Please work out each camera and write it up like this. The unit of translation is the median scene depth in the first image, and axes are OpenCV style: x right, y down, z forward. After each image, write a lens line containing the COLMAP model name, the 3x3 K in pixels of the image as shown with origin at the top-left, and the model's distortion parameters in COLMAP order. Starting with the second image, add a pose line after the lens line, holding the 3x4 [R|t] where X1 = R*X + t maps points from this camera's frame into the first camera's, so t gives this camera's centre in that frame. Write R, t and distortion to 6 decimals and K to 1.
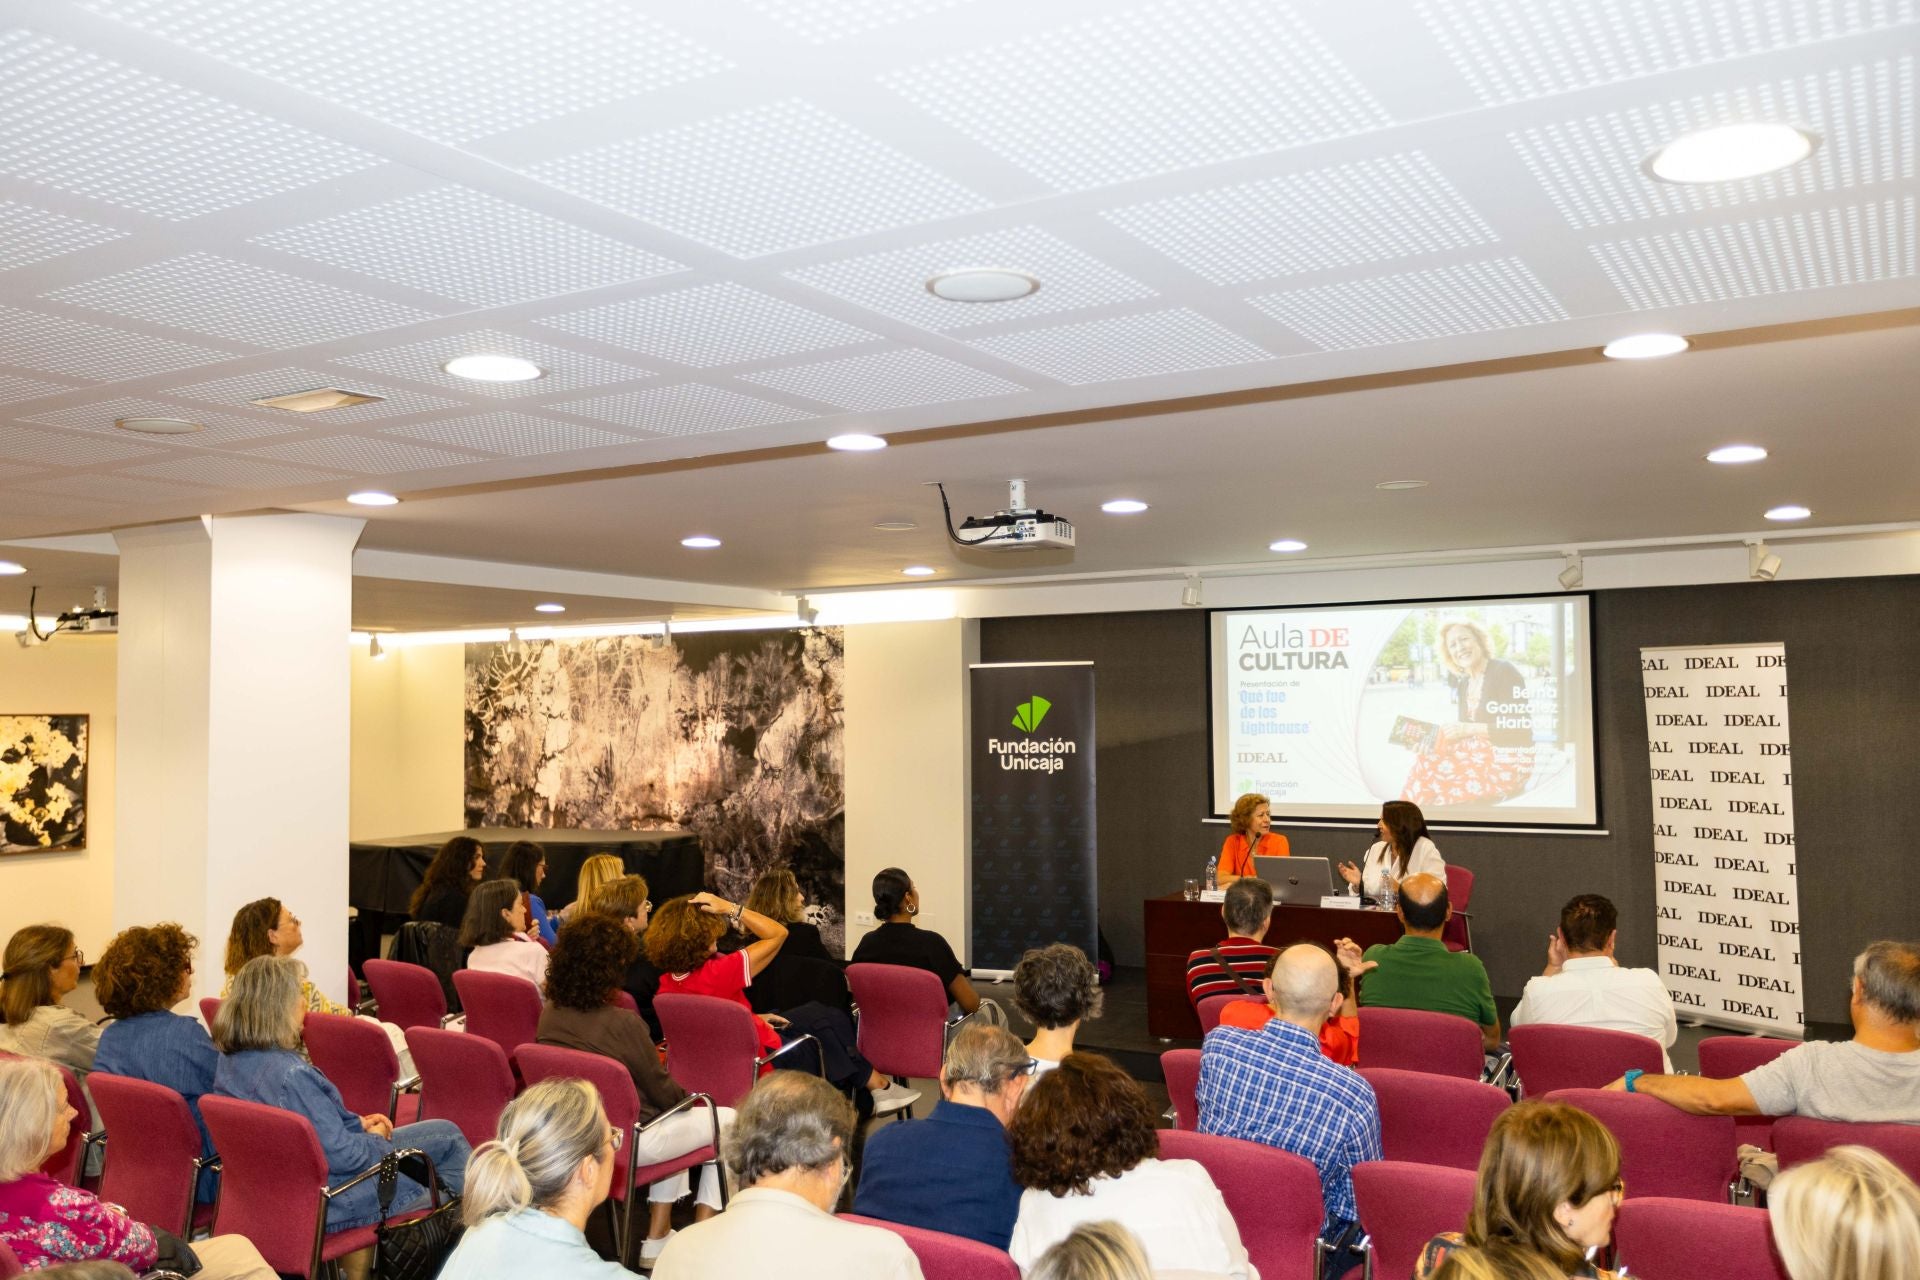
lens RADIAL K [[1574.6, 0, 968.0], [0, 1574.6, 633.7], [0, 0, 1]] dist [-0.002047, -0.020236]
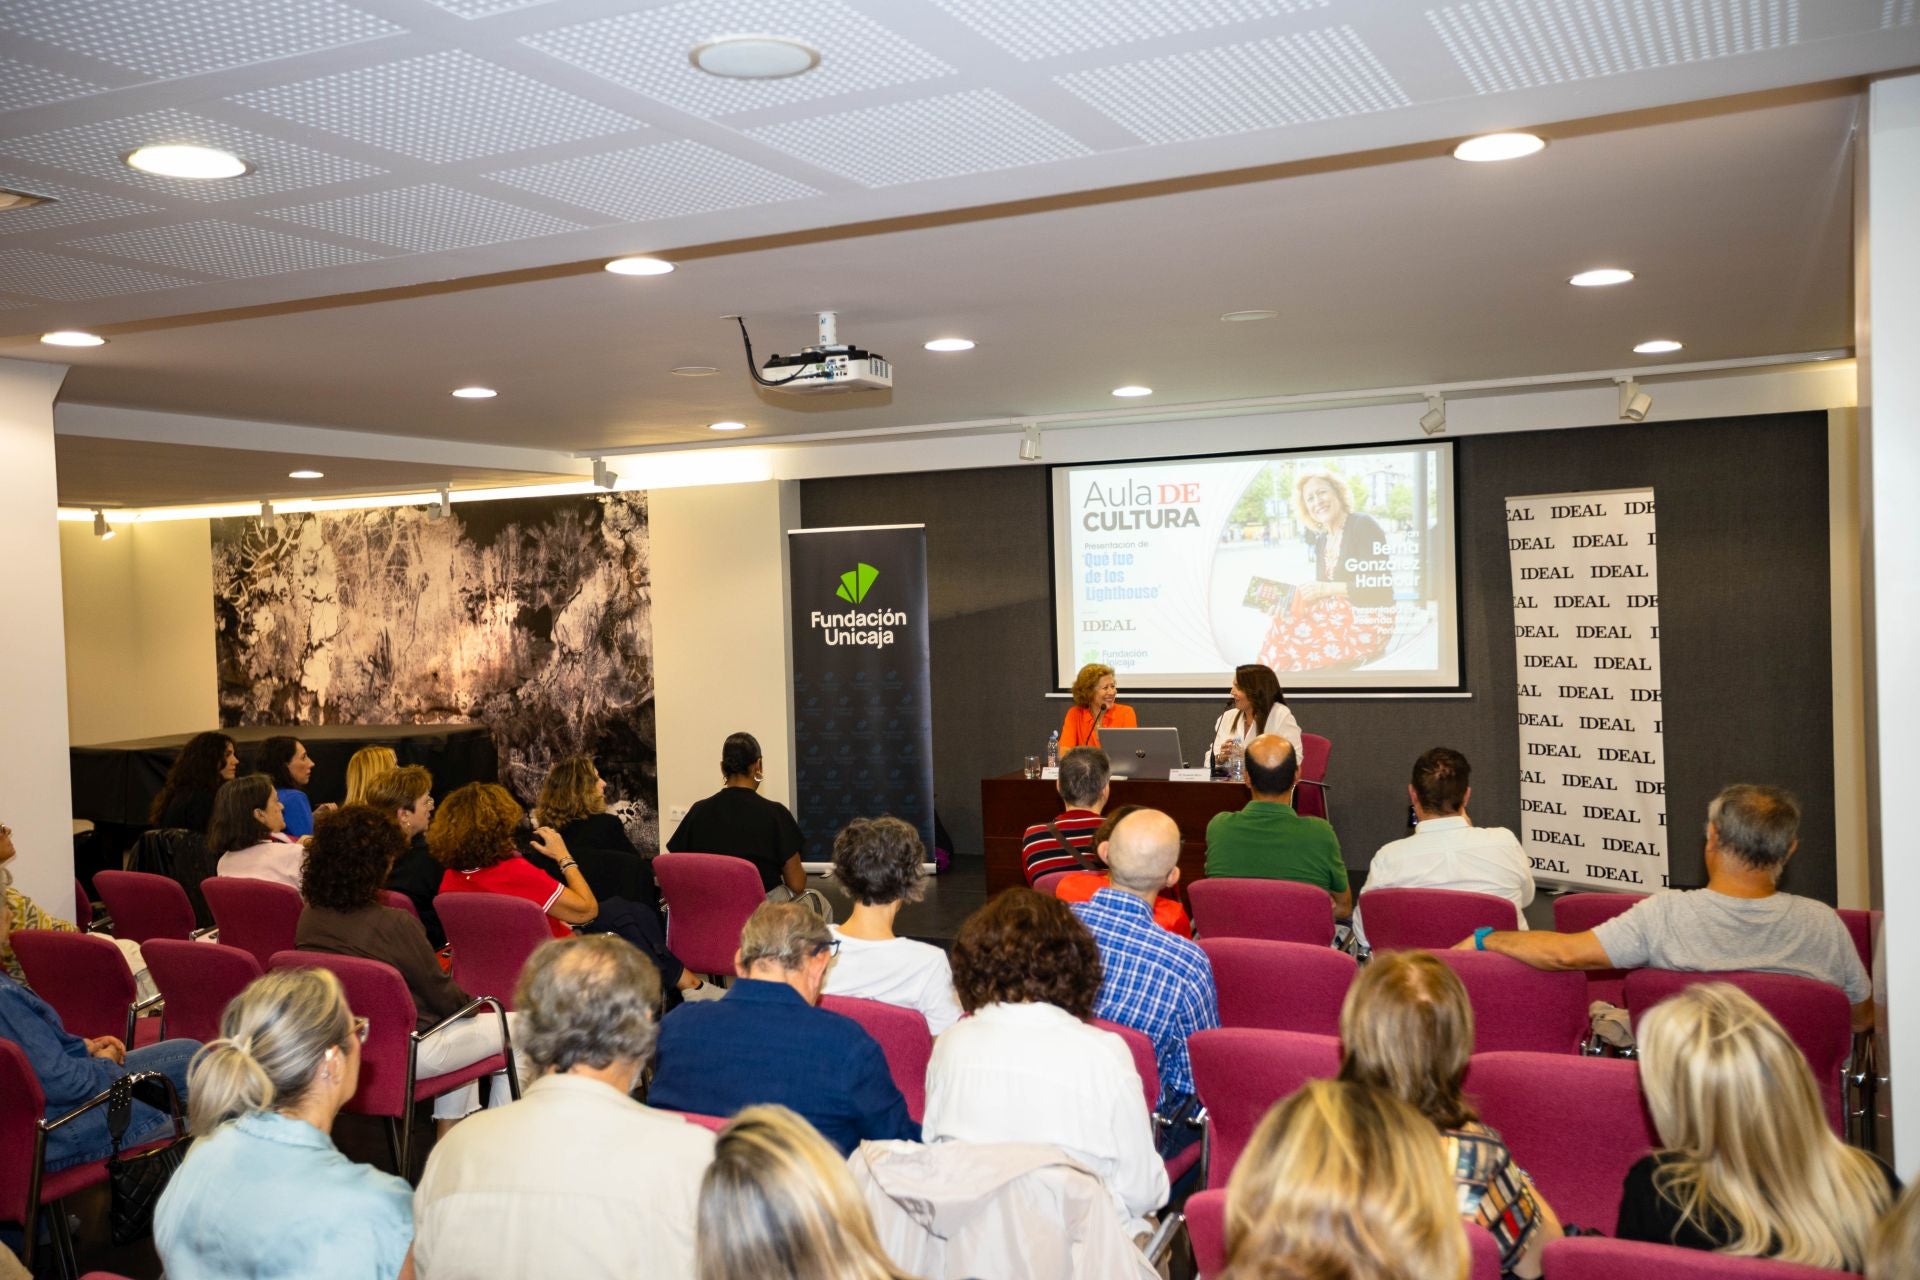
lens RADIAL K [[1727.3, 0, 960.0], [0, 1727.3, 640.0], [0, 0, 1]] dist [-0.007828, 0.094036]
pose [[0.995561, -0.023484, 0.091141, 0.007675], [0.016480, 0.996906, 0.076862, 0.008118], [-0.092665, -0.075019, 0.992867, 0.003049]]
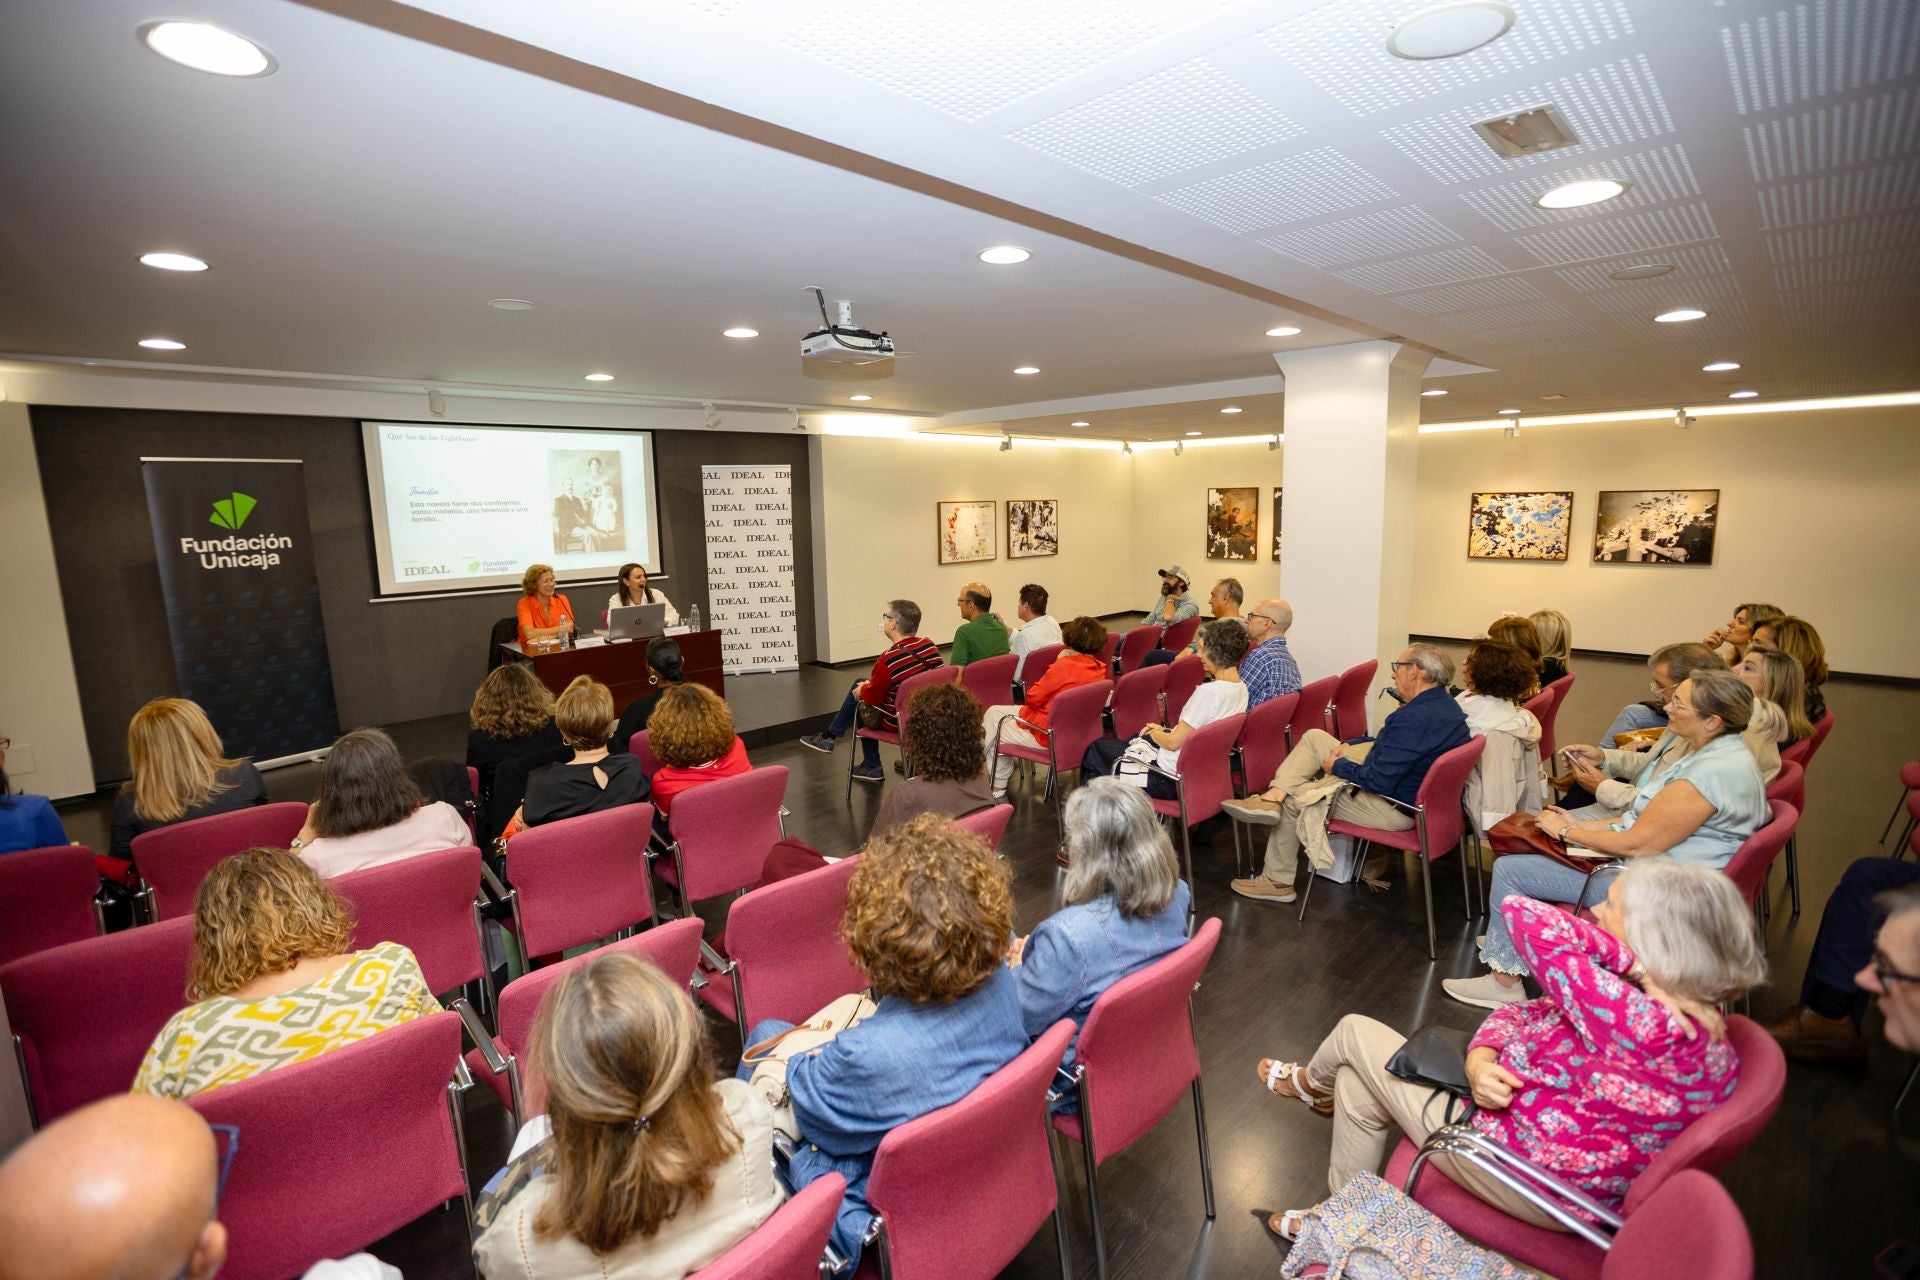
lens RADIAL K [[870.2, 0, 960.0], [0, 870.2, 640.0], [0, 0, 1]] dist [-0.062139, 0.026408]
pose [[0.240755, -0.146777, 0.959423, -0.373814], [-0.030715, 0.986852, 0.158681, 0.033293], [-0.970100, -0.067672, 0.233082, 0.430689]]
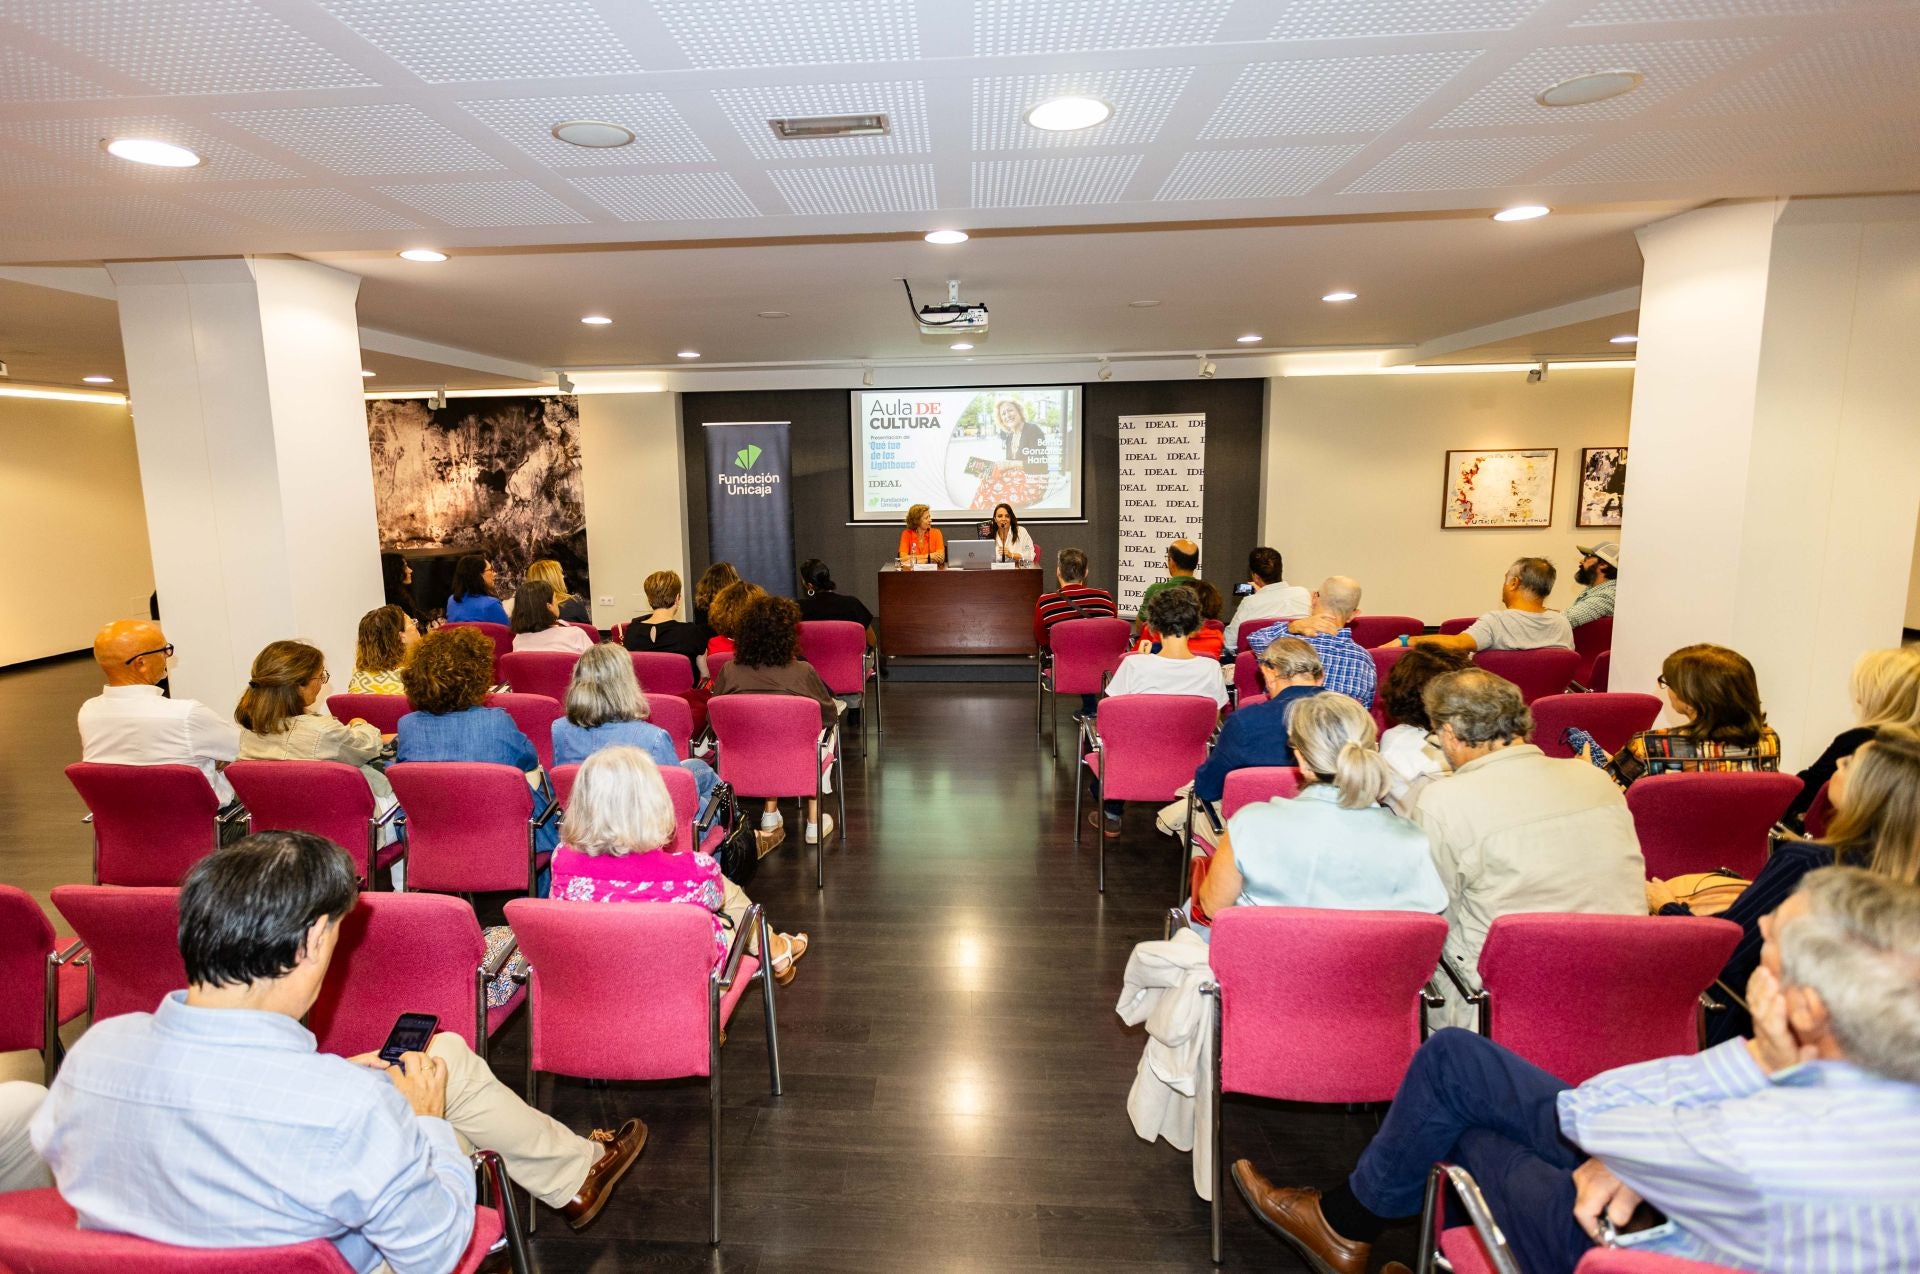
lens RADIAL K [[938.6, 0, 898.5], [0, 938.6, 599.4], [0, 0, 1]] dist [-0.003189, 0.000042]
pose [[0.891829, -0.071253, 0.446727, -0.242681], [-0.013426, 0.982914, 0.183577, 0.018516], [-0.452174, -0.169717, 0.875634, 0.132072]]
